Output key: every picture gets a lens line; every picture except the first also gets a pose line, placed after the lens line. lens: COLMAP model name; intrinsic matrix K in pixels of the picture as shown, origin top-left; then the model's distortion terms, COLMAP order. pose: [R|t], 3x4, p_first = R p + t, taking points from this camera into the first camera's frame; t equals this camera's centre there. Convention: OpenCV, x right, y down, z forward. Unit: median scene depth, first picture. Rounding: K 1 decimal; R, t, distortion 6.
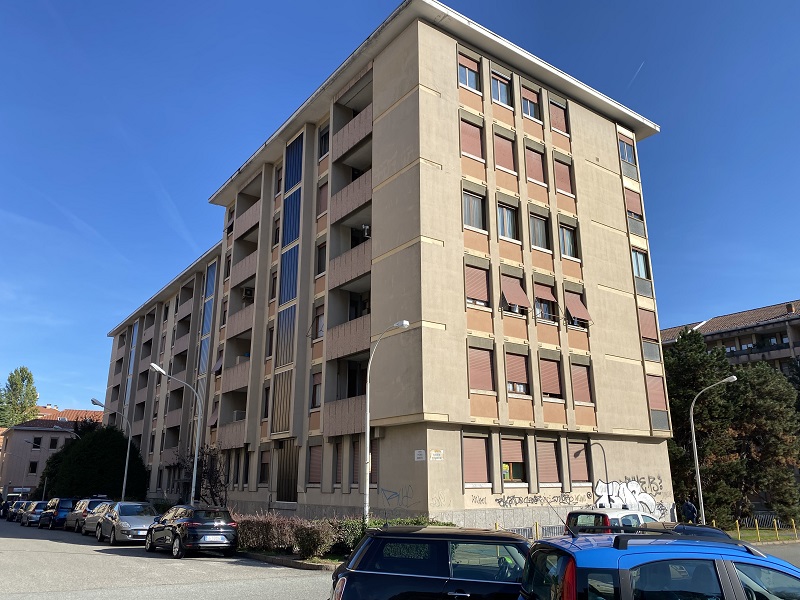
lens RADIAL K [[623.0, 0, 400.0], [0, 623.0, 300.0], [0, 0, 1]] dist [0.104629, -0.215070]
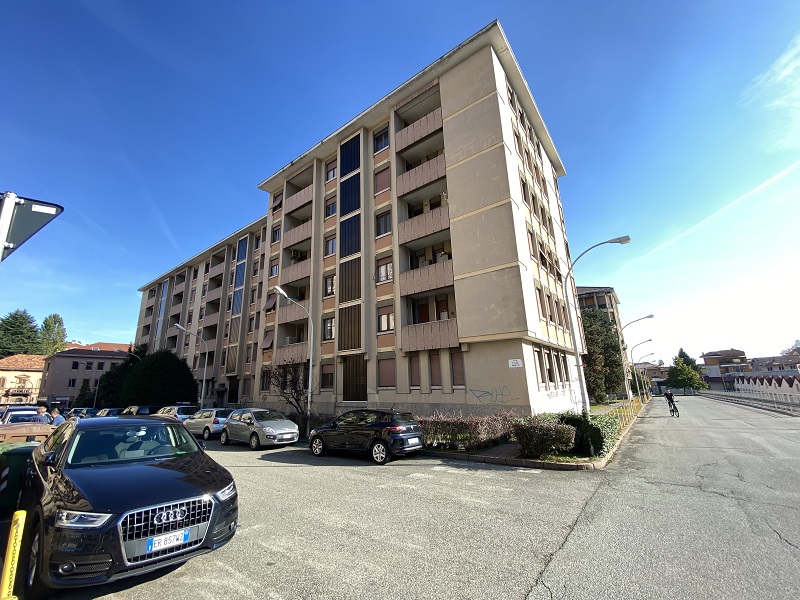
lens RADIAL K [[322.5, 0, 389.2], [0, 322.5, 303.9], [0, 0, 1]] dist [0.025882, -0.024582]
pose [[0.957725, 0.041675, 0.284650, -0.289256], [-0.051945, 0.998240, 0.028624, 0.082753], [-0.282956, -0.042200, 0.958204, 0.301091]]
